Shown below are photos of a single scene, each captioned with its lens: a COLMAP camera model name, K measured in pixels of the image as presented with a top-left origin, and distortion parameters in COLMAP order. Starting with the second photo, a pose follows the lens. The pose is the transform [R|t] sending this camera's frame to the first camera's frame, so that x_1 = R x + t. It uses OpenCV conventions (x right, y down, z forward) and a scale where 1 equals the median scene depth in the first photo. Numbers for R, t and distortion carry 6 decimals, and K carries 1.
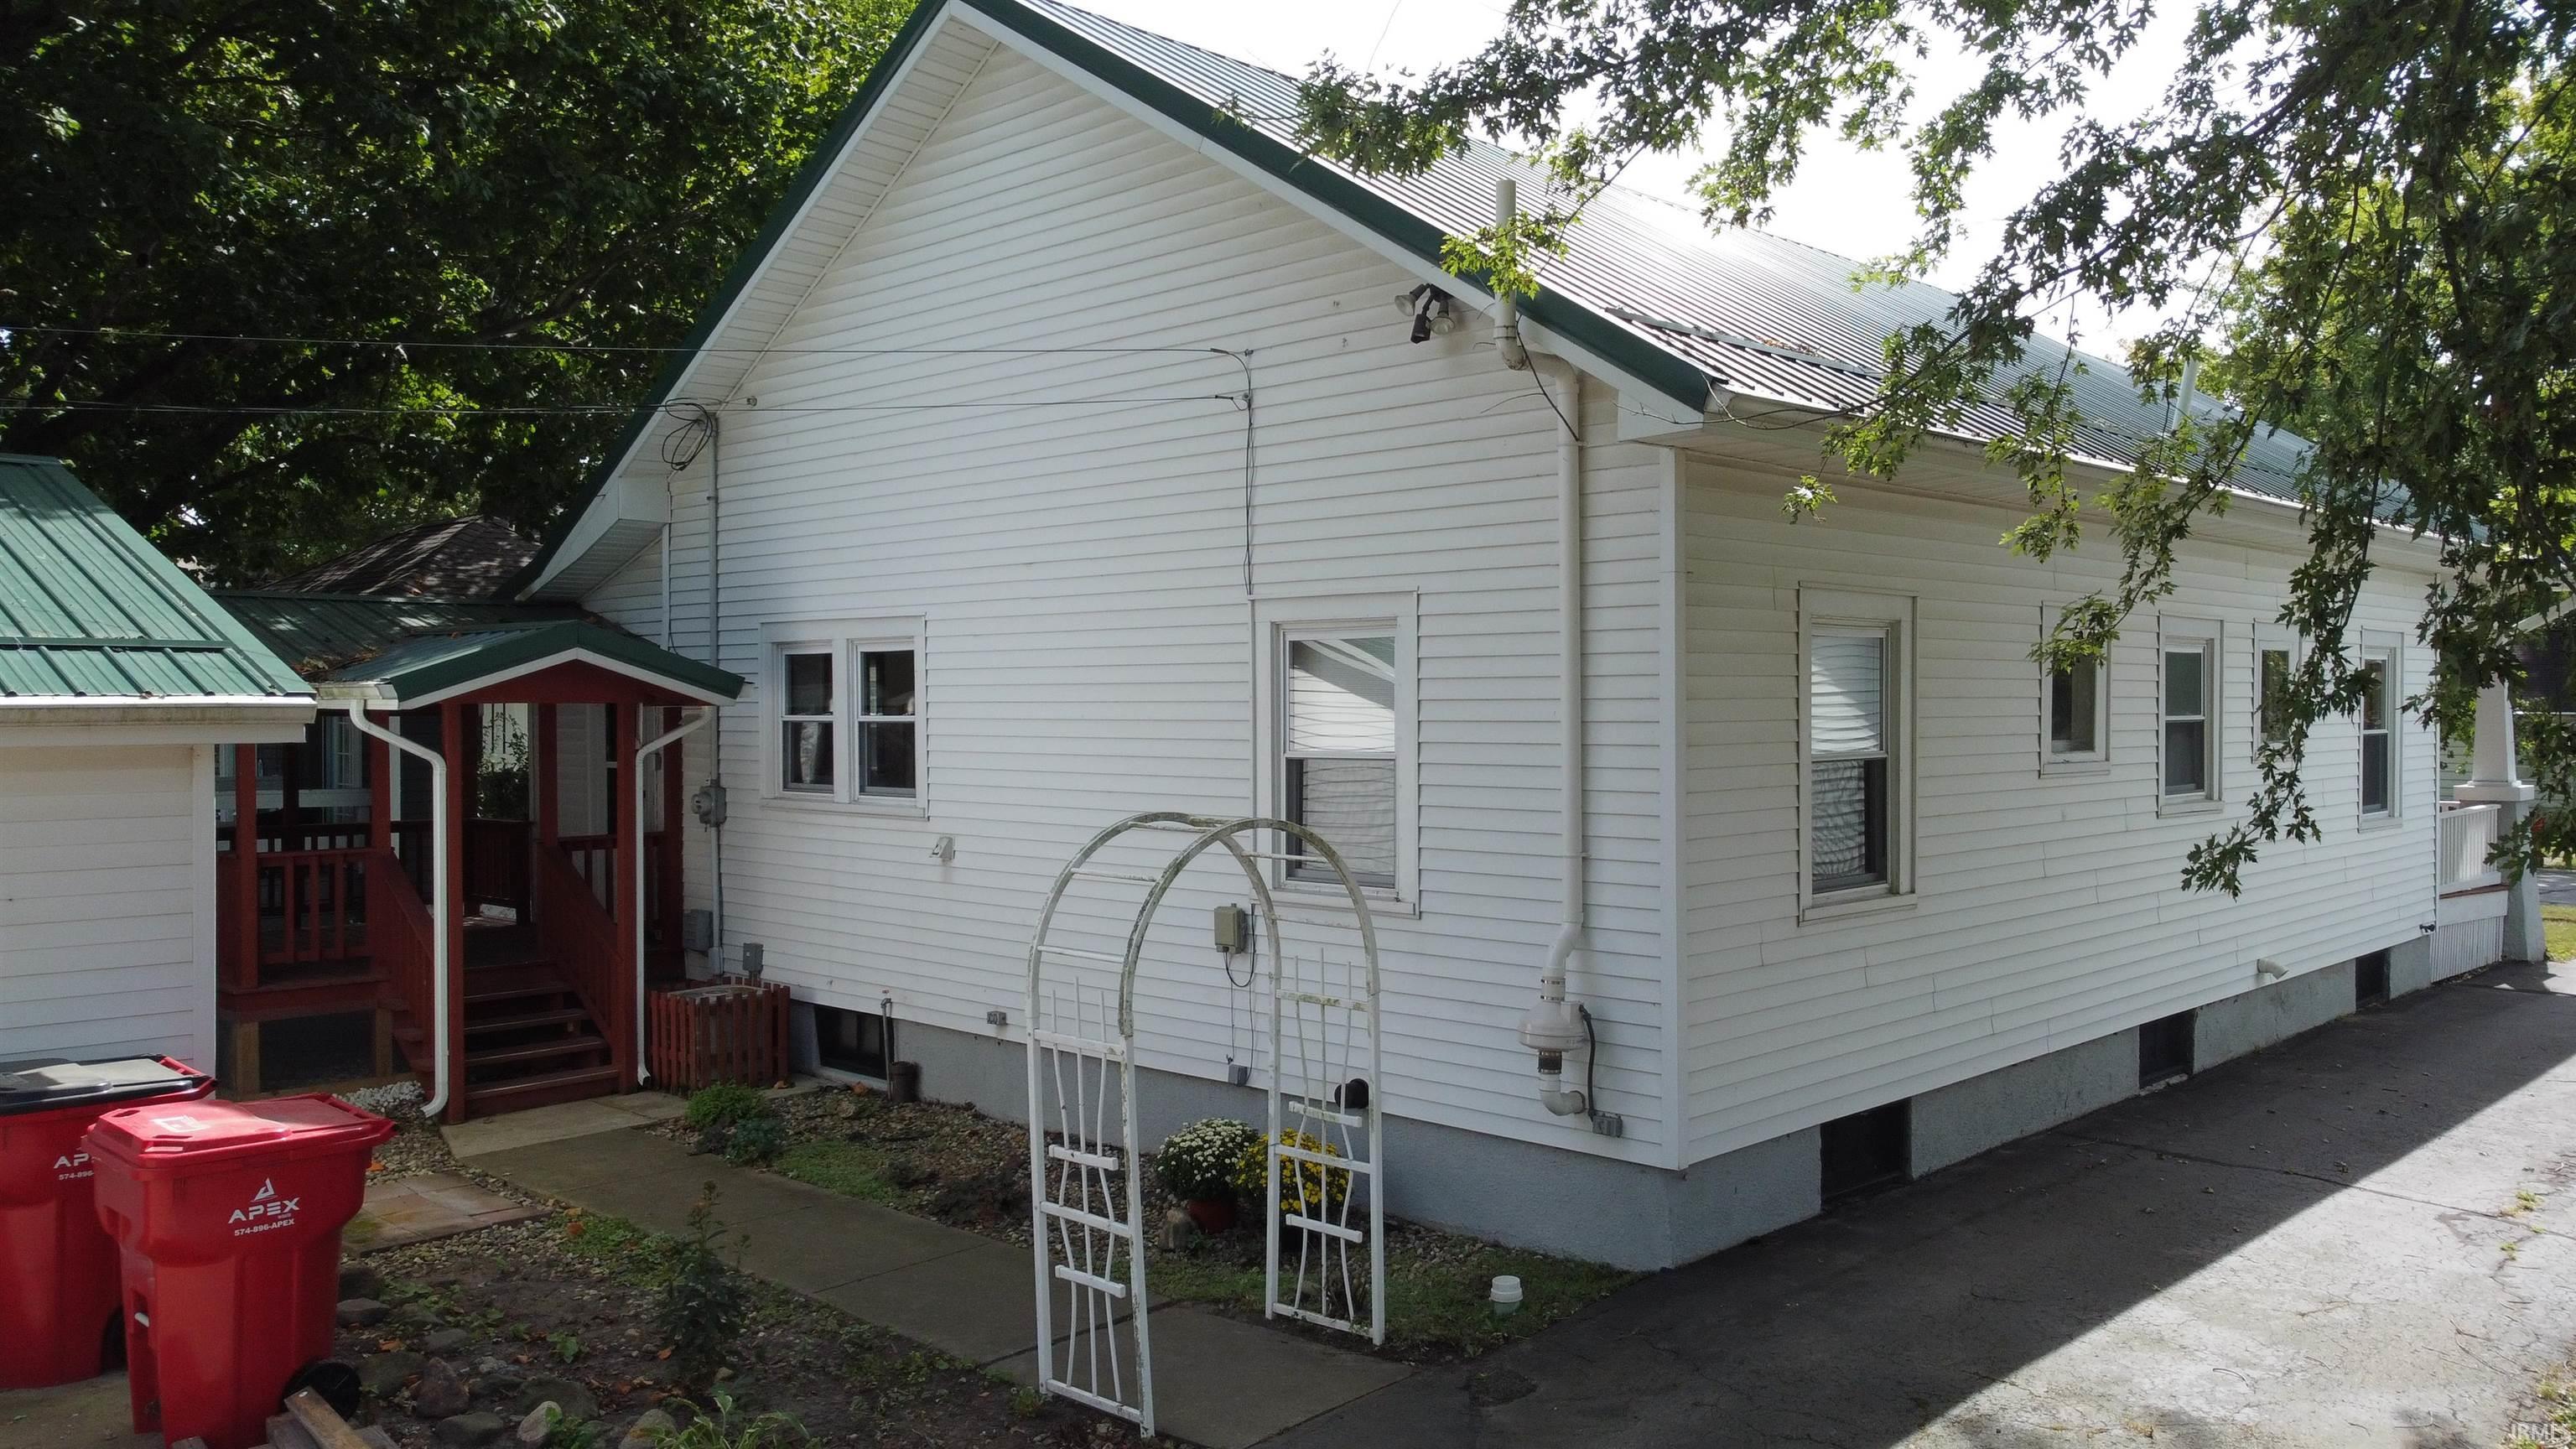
lens RADIAL K [[1947.0, 0, 1288.5], [0, 1947.0, 720.8], [0, 0, 1]] dist [0.002827, -0.004754]
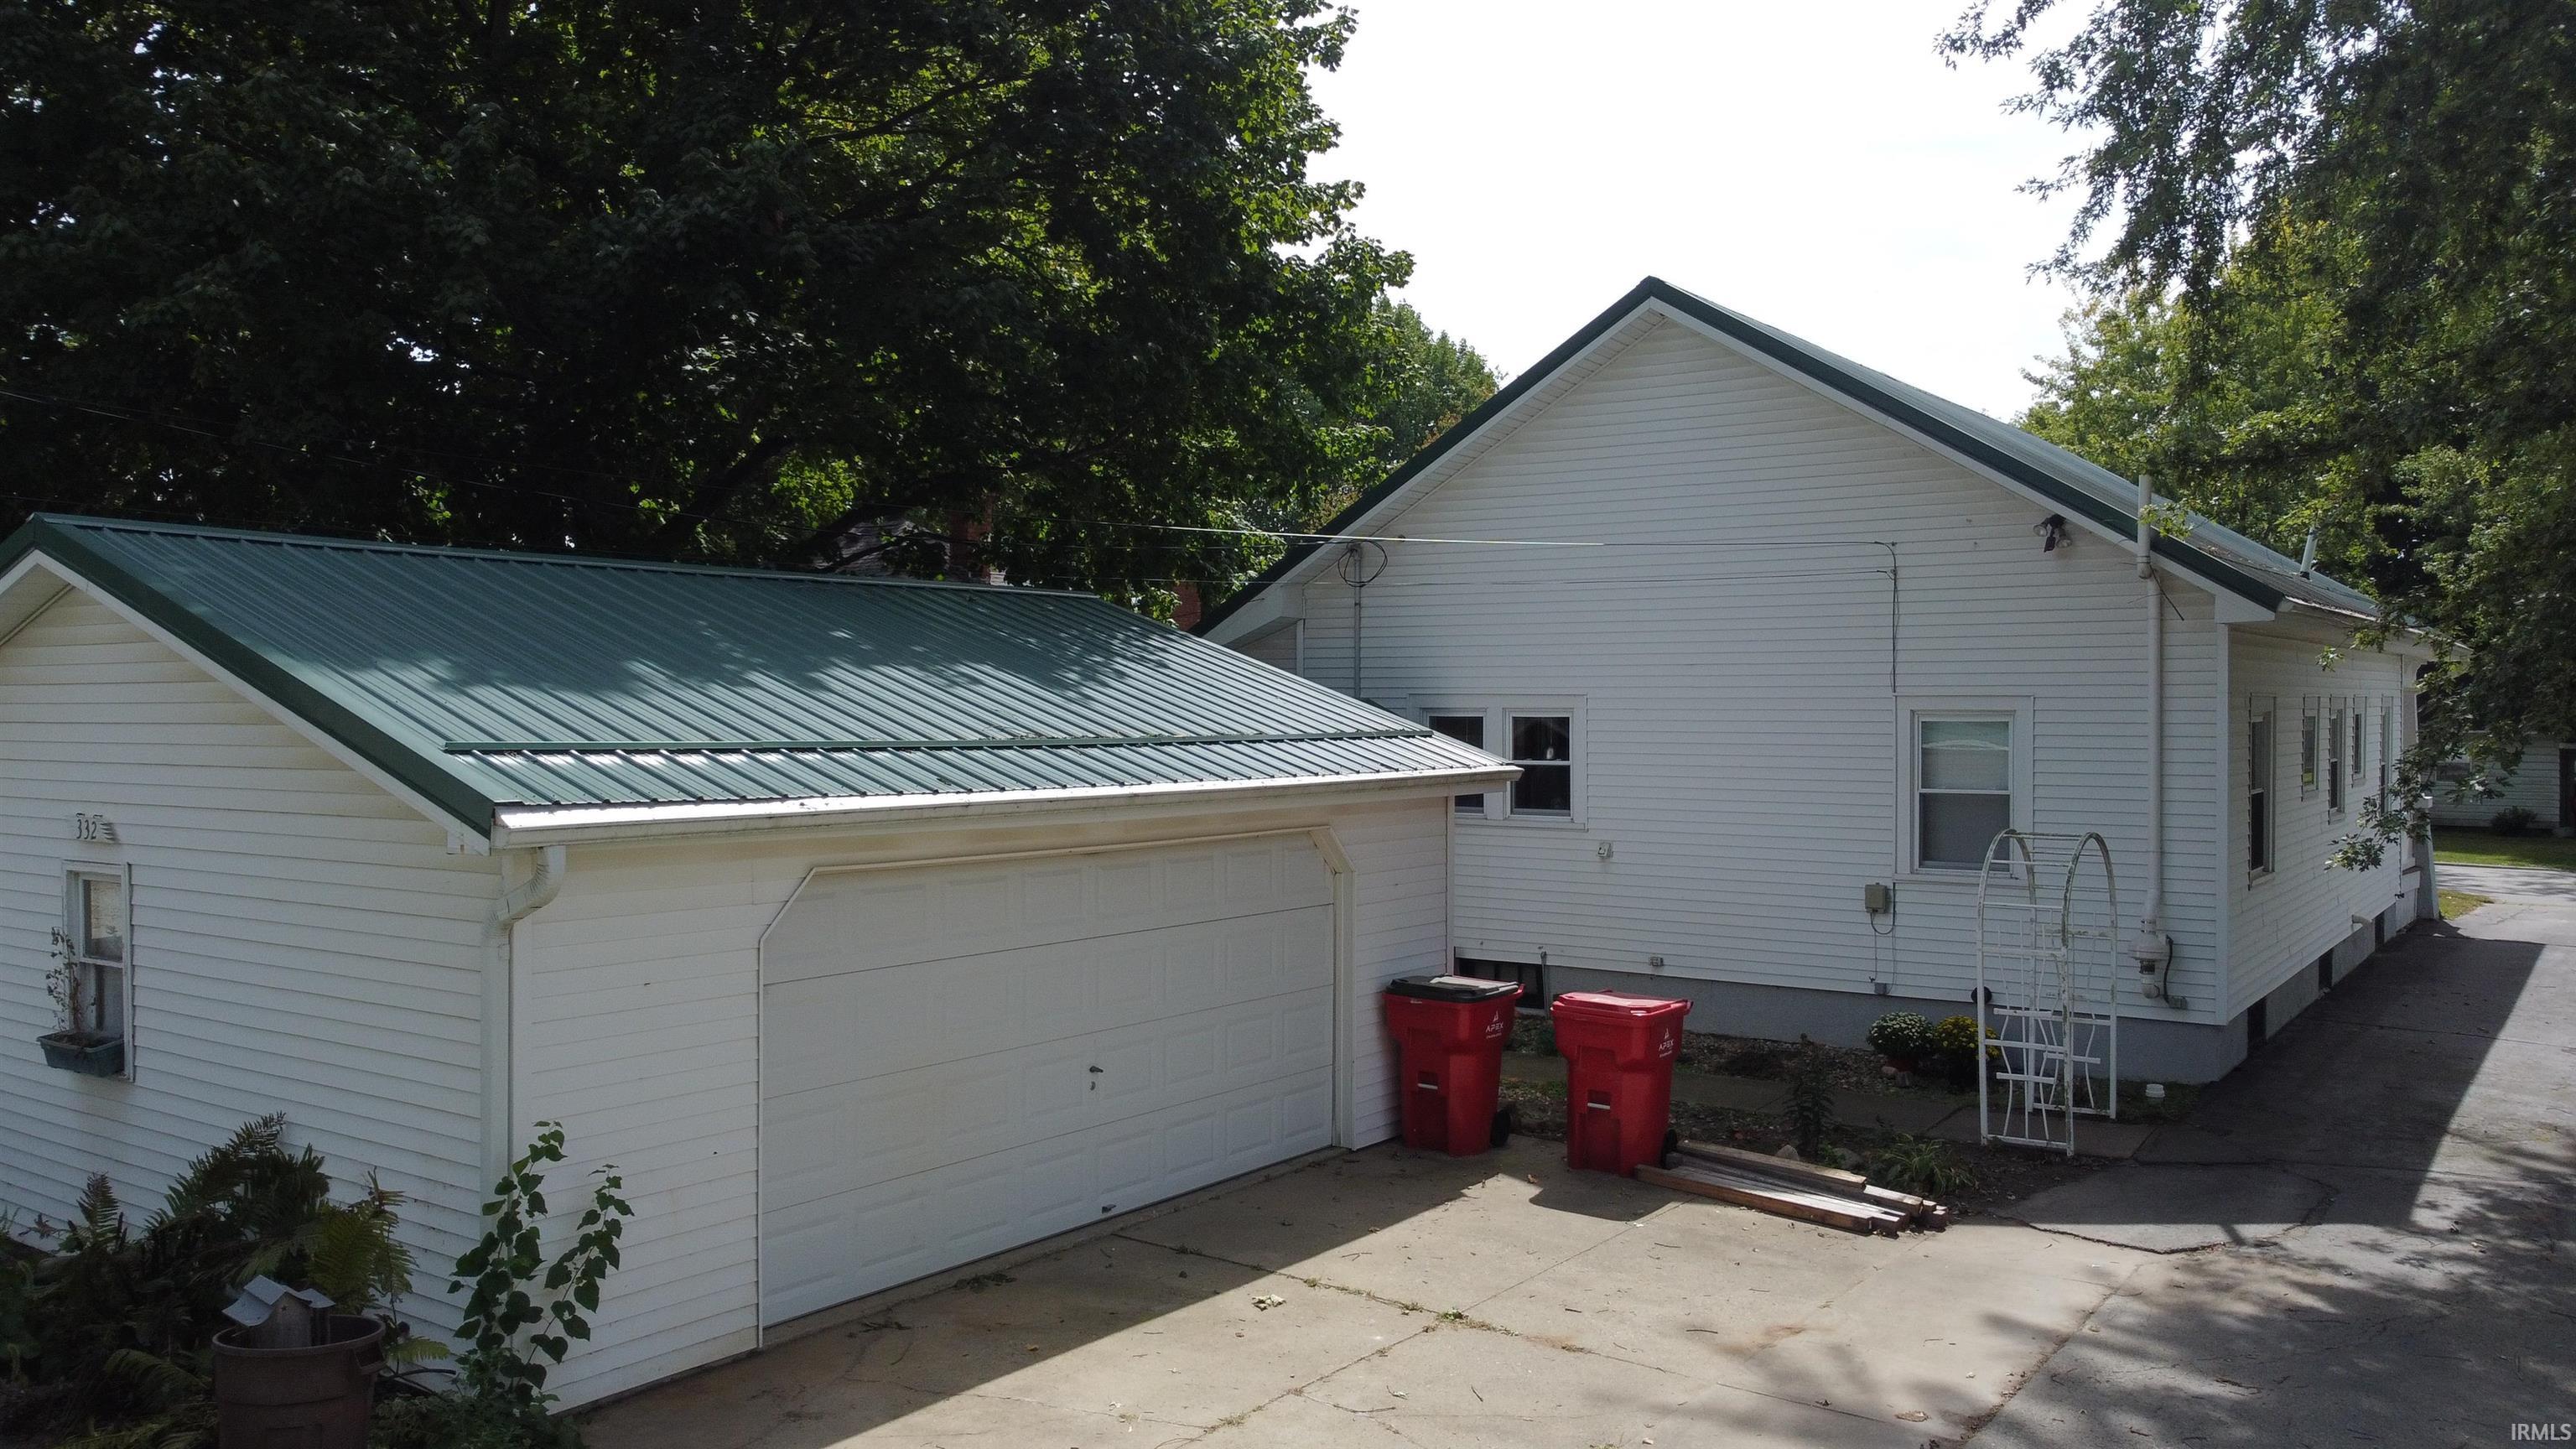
lens RADIAL K [[1947.0, 0, 1286.0], [0, 1947.0, 721.6], [0, 0, 1]] dist [0.002827, -0.004754]
pose [[0.988210, 0.001137, 0.153098, -0.892067], [-0.001158, 0.999999, 0.000048, -0.046471], [-0.153098, -0.000225, 0.988211, -0.613098]]
